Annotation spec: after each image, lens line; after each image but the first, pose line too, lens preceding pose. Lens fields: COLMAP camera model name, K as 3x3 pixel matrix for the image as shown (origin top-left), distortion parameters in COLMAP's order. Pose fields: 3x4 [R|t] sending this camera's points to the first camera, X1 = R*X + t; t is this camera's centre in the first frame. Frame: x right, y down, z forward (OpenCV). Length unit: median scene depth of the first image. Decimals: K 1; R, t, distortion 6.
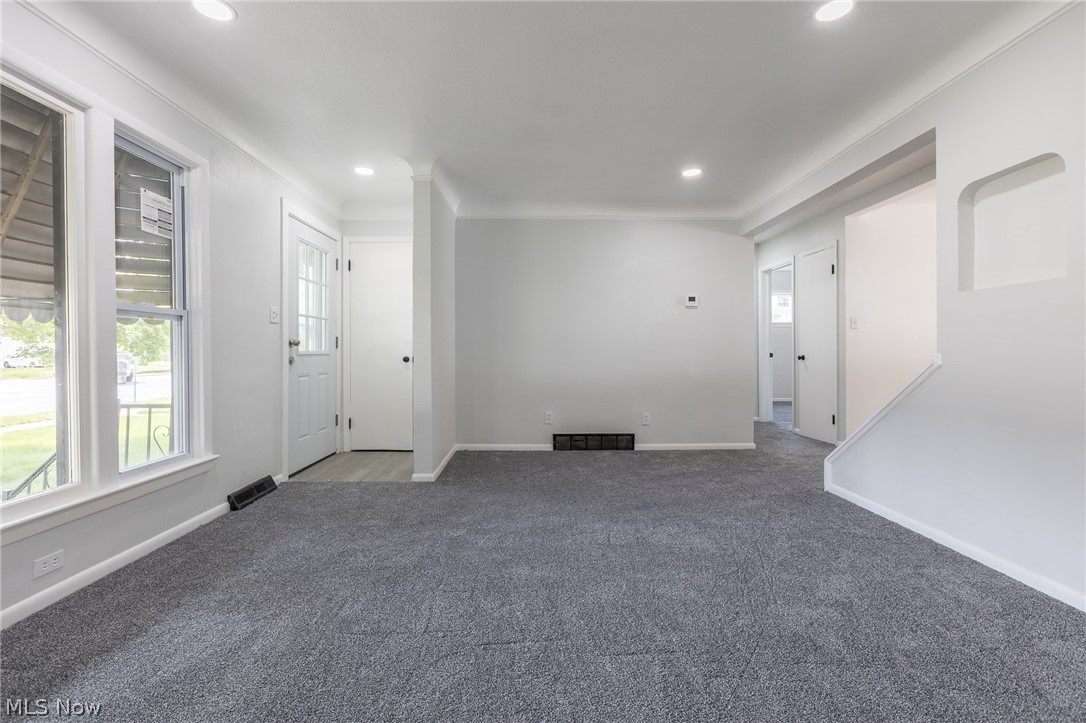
lens RADIAL K [[485.4, 0, 540.4], [0, 485.4, 352.0], [0, 0, 1]] dist [-0.004390, 0.000146]
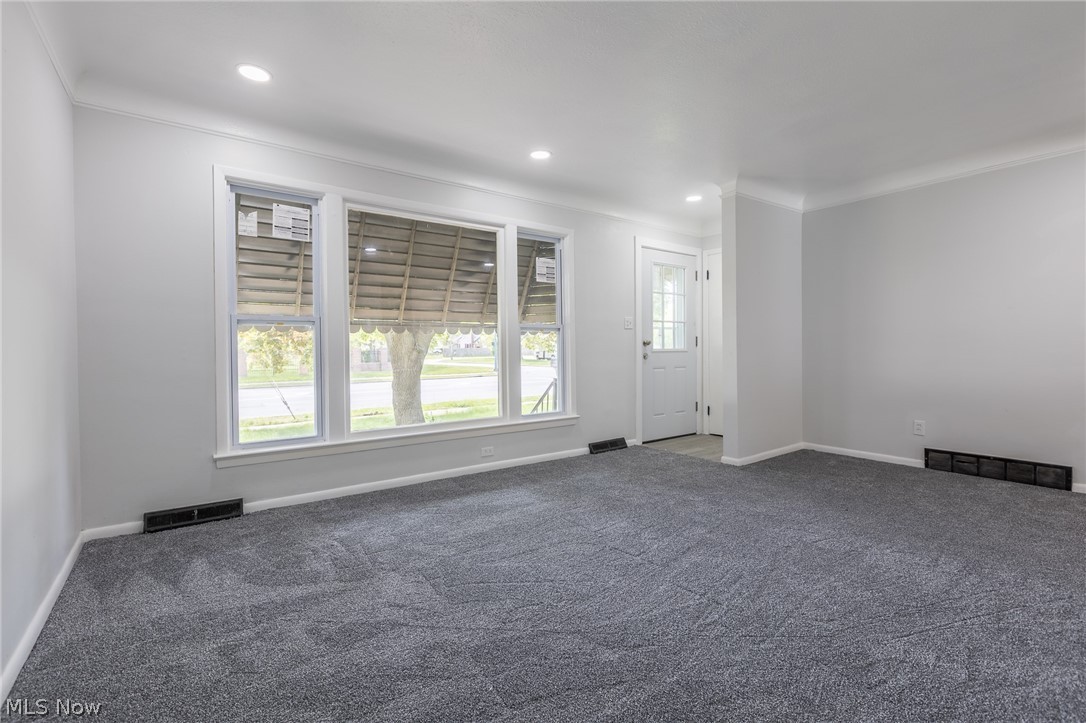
lens RADIAL K [[485.4, 0, 527.9], [0, 485.4, 354.0], [0, 0, 1]] dist [-0.004390, 0.000146]
pose [[0.563932, 0.004470, -0.825809, 0.531900], [0.004552, 0.999953, 0.008522, -0.001025], [0.825809, -0.008565, 0.563885, -0.024820]]
